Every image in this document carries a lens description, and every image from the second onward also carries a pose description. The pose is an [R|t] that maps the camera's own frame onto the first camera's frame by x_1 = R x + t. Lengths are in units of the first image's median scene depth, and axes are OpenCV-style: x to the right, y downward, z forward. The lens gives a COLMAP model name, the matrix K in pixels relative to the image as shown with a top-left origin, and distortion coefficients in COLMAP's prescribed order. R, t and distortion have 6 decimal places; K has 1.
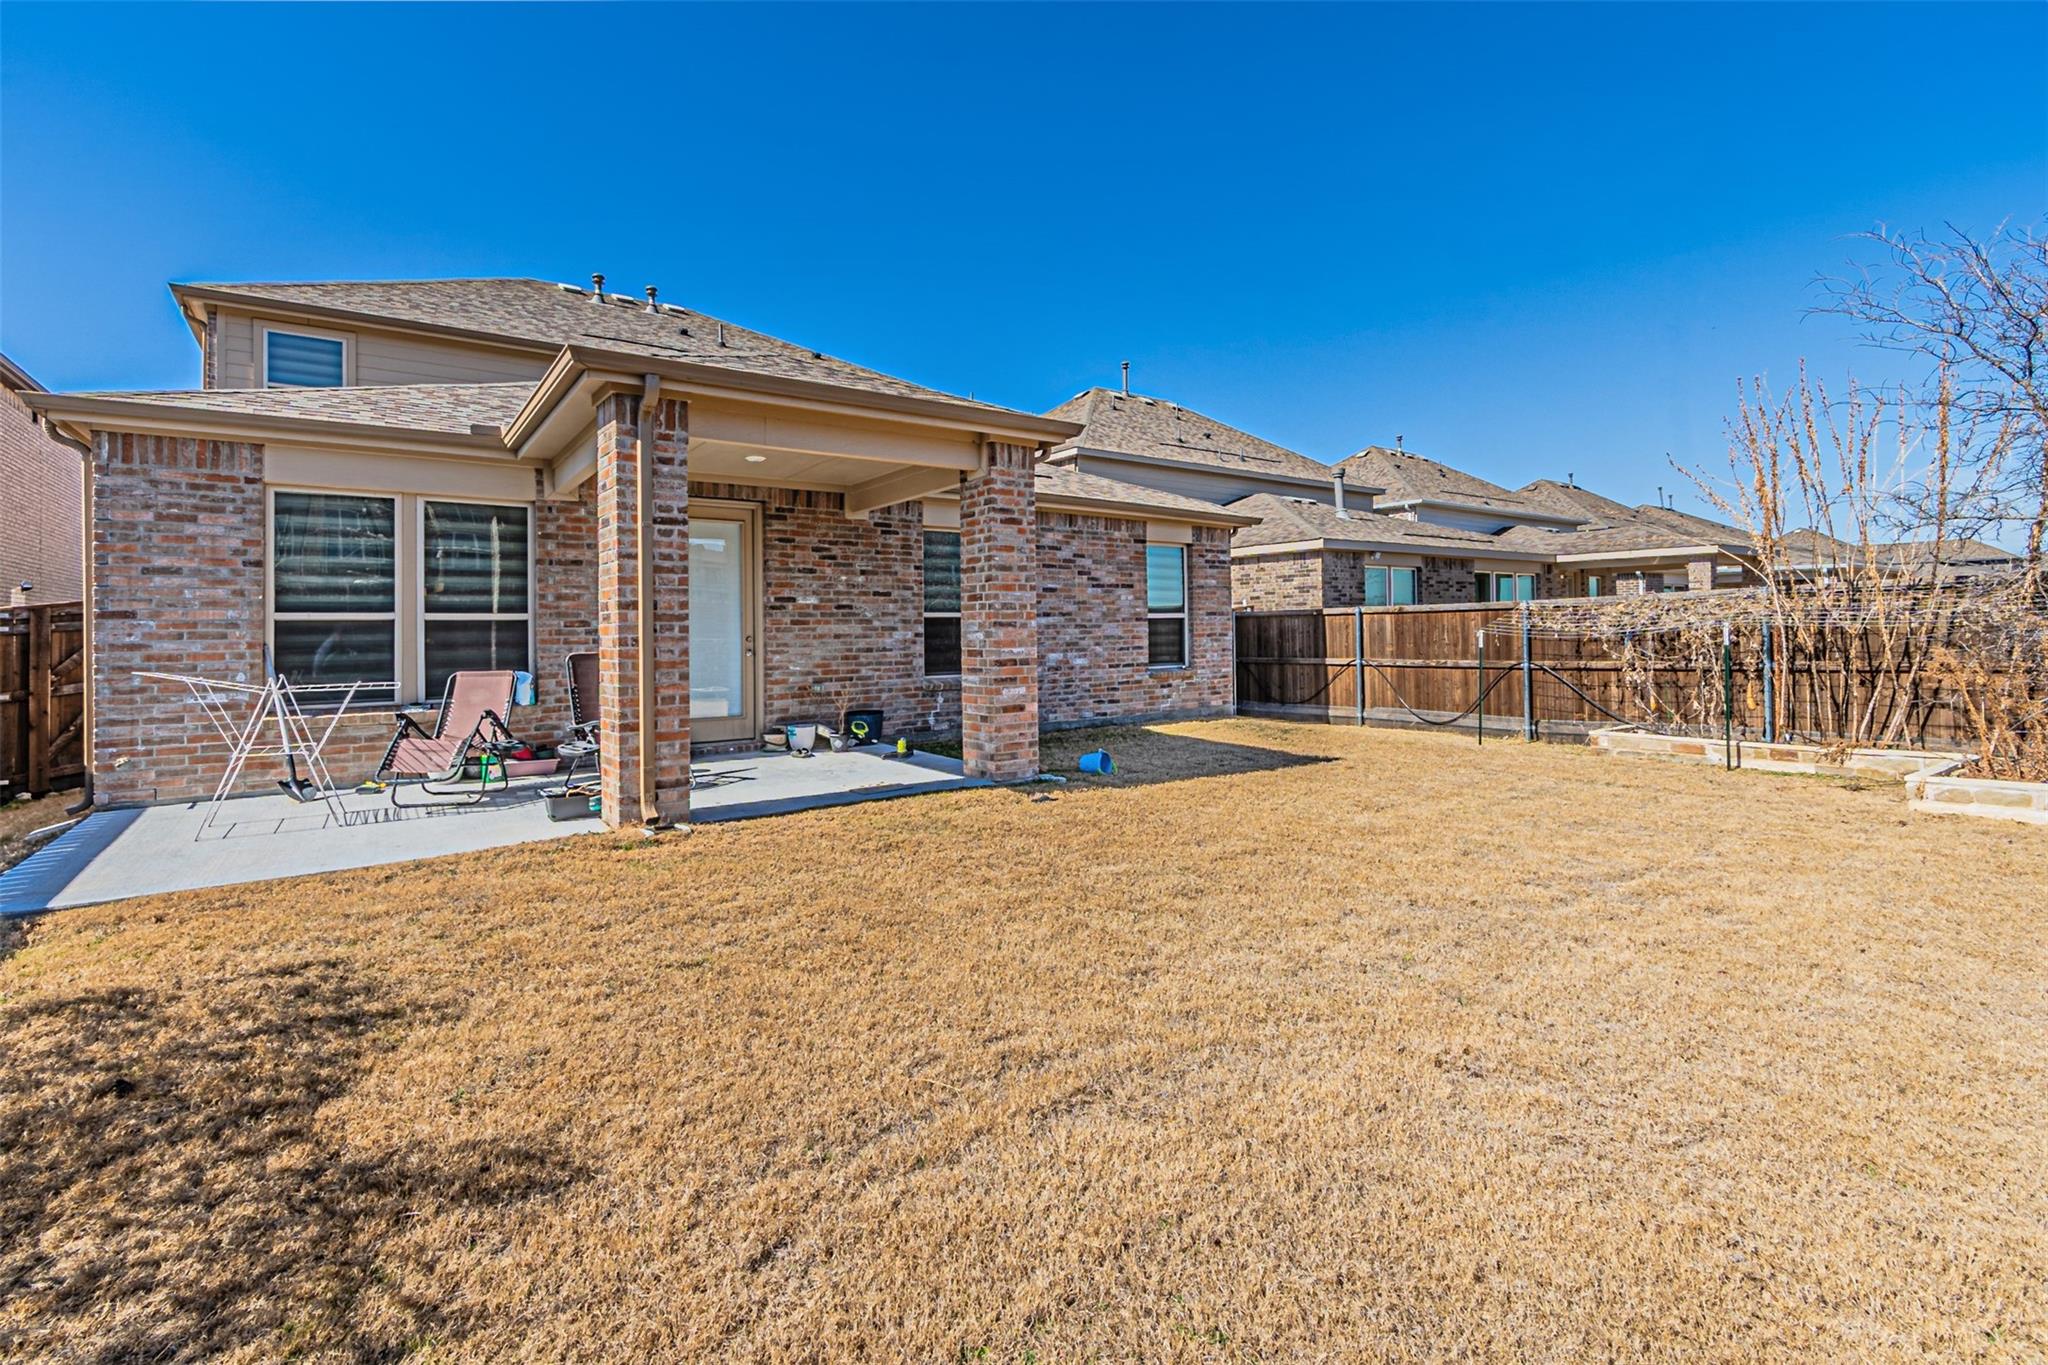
lens RADIAL K [[908.7, 0, 1018.0], [0, 908.7, 632.3], [0, 0, 1]] dist [0.004893, 0.000011]
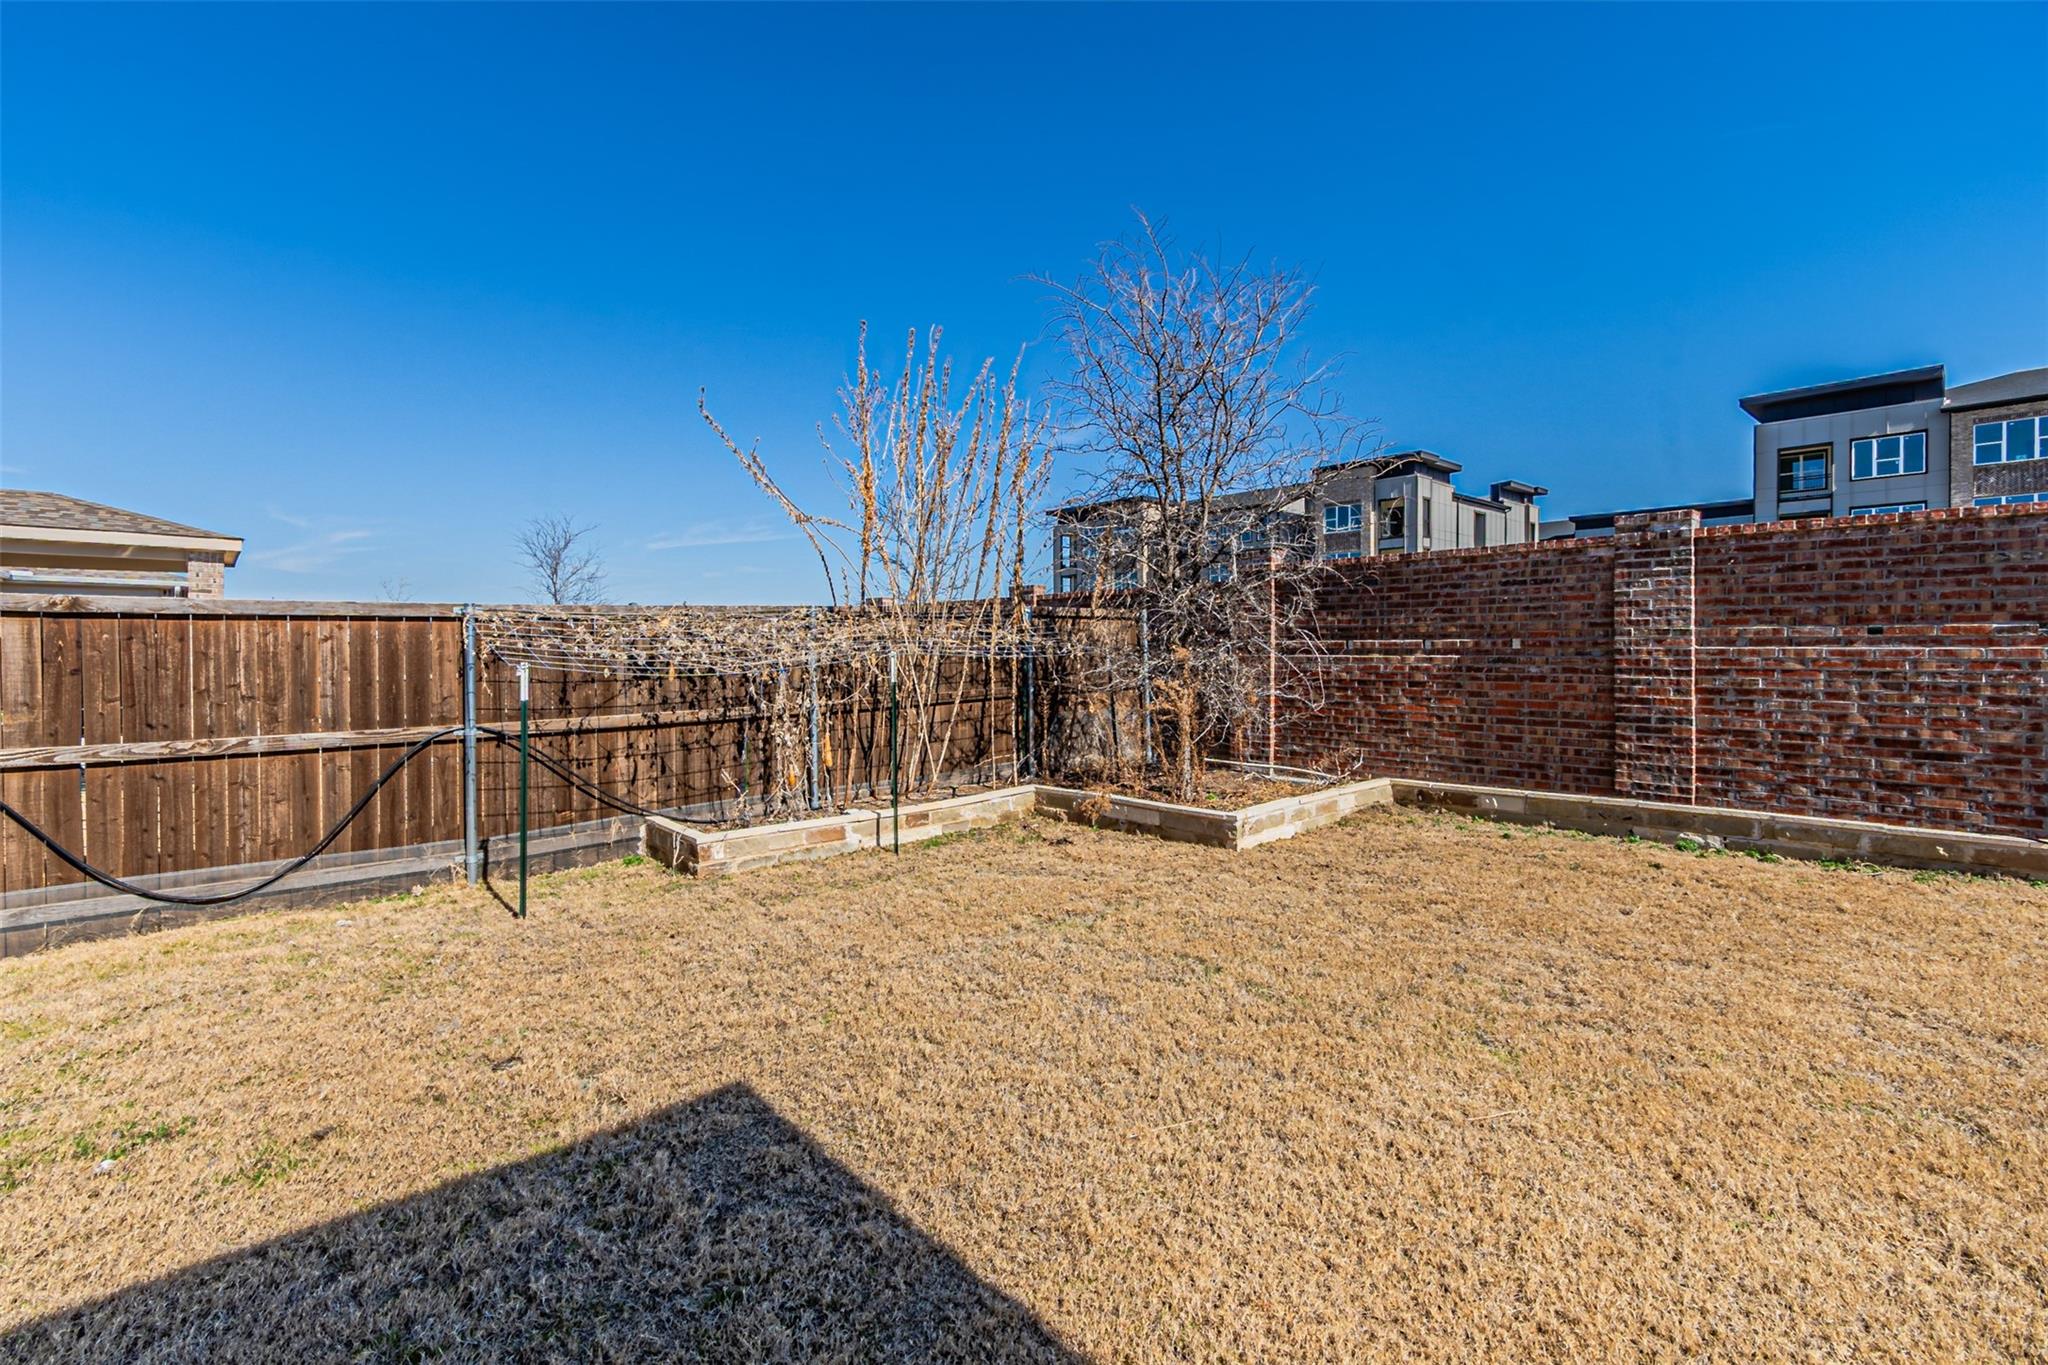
lens RADIAL K [[900.9, 0, 1001.6], [0, 900.9, 657.5], [0, 0, 1]] dist [0.002400, 0.000092]
pose [[-0.101518, 0.005465, 0.994819, 0.042781], [0.003896, 0.999979, -0.005095, -0.002023], [-0.994826, 0.003359, -0.101537, 0.885967]]
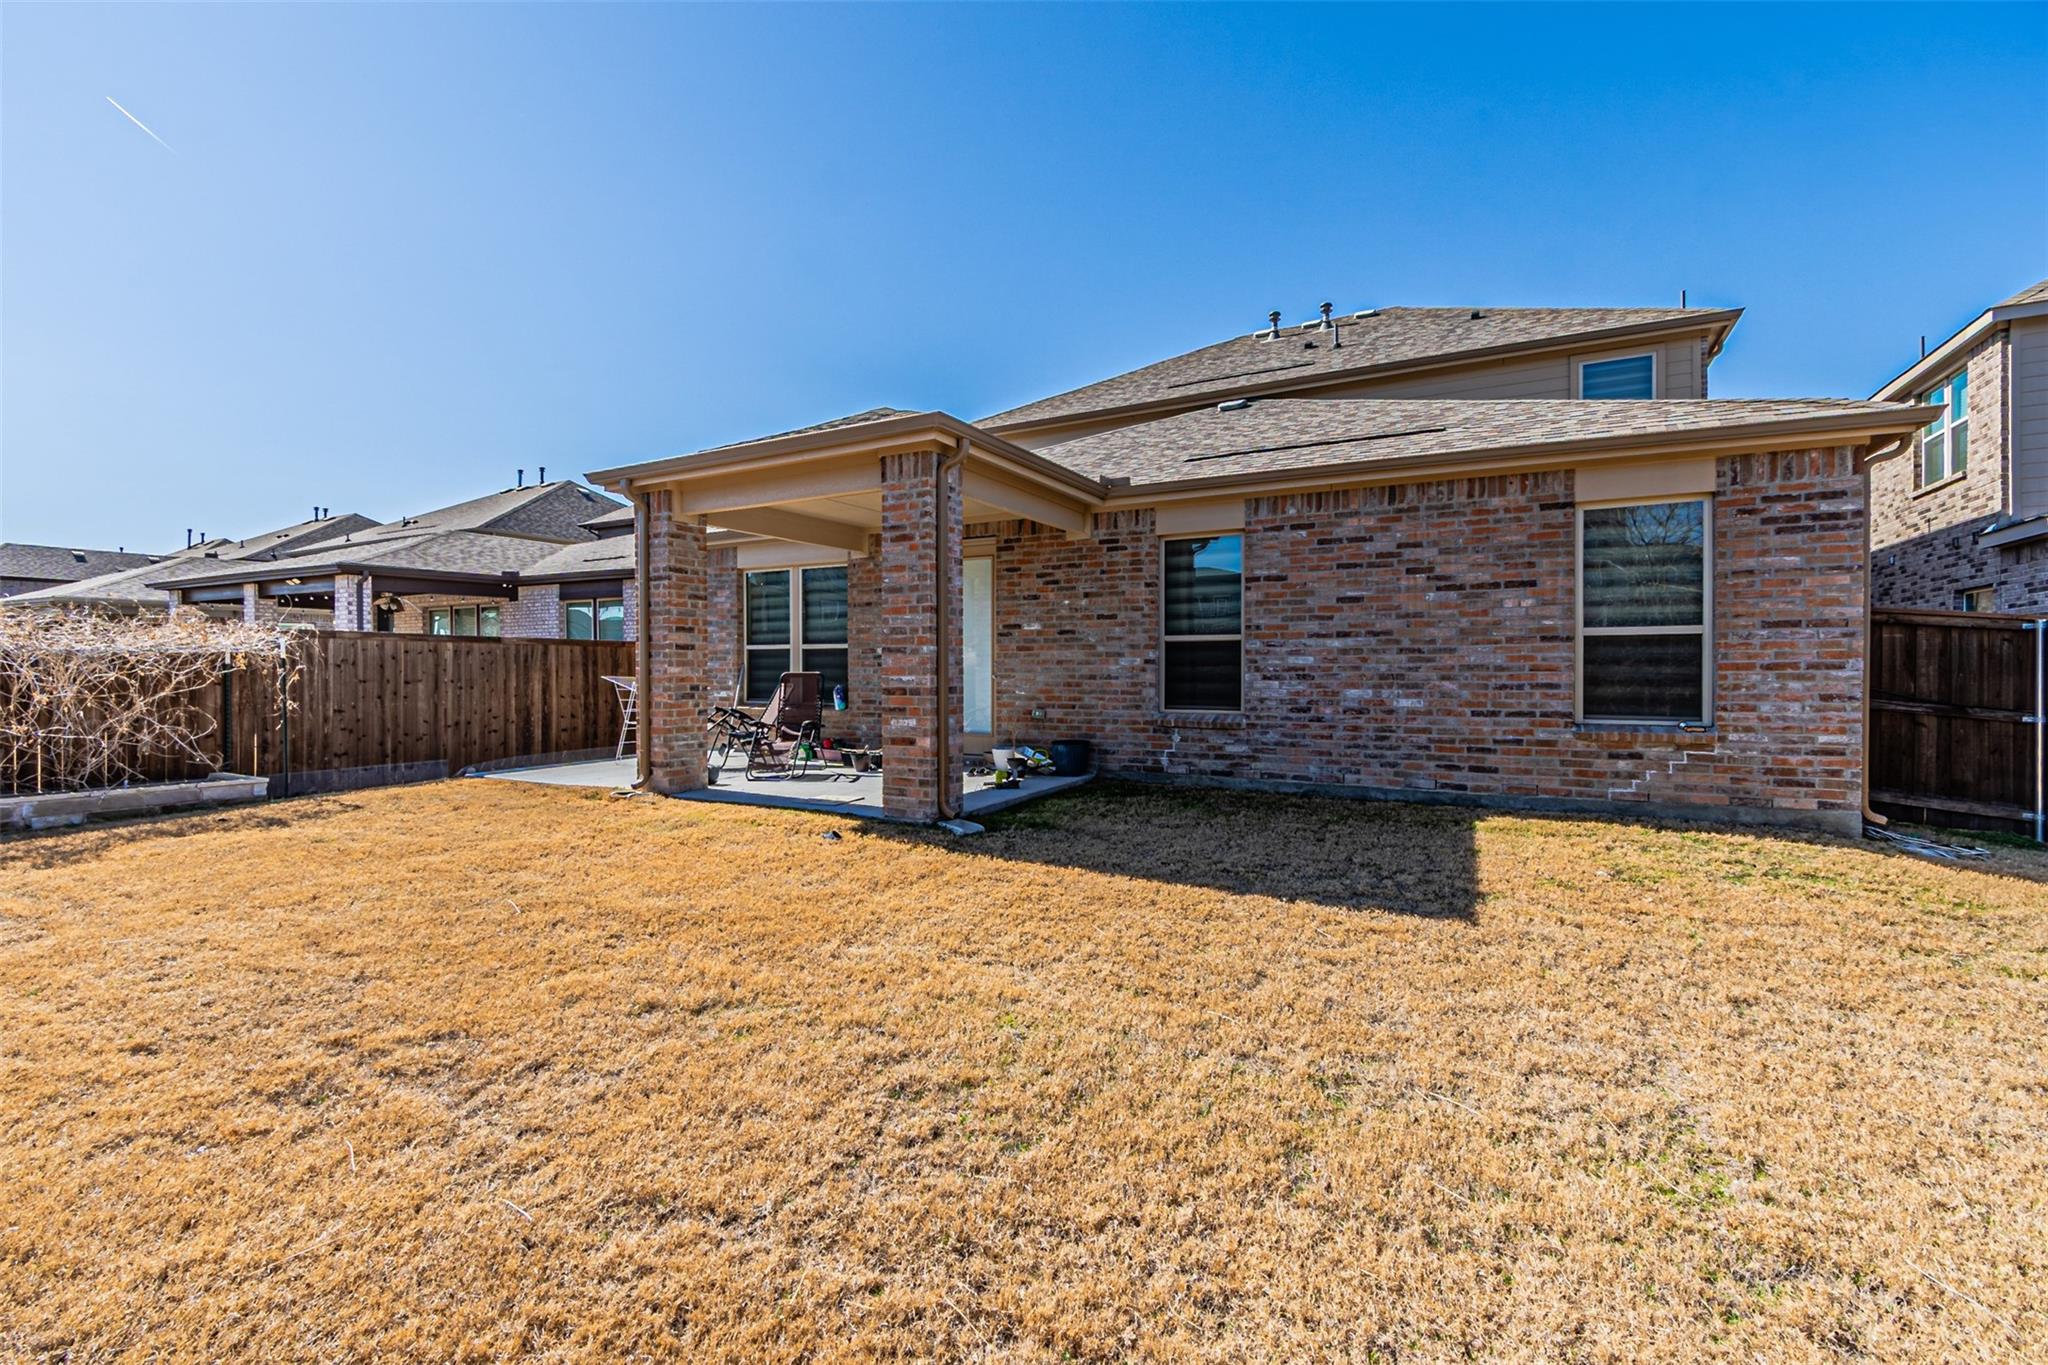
lens RADIAL K [[892.6, 0, 998.5], [0, 892.6, 683.6], [0, 0, 1]] dist [0.009461, -0.005802]
pose [[0.413260, 0.030117, -0.910115, 0.650508], [-0.002812, 0.999490, 0.031798, -0.002998], [0.910609, -0.010582, 0.413134, 0.539596]]
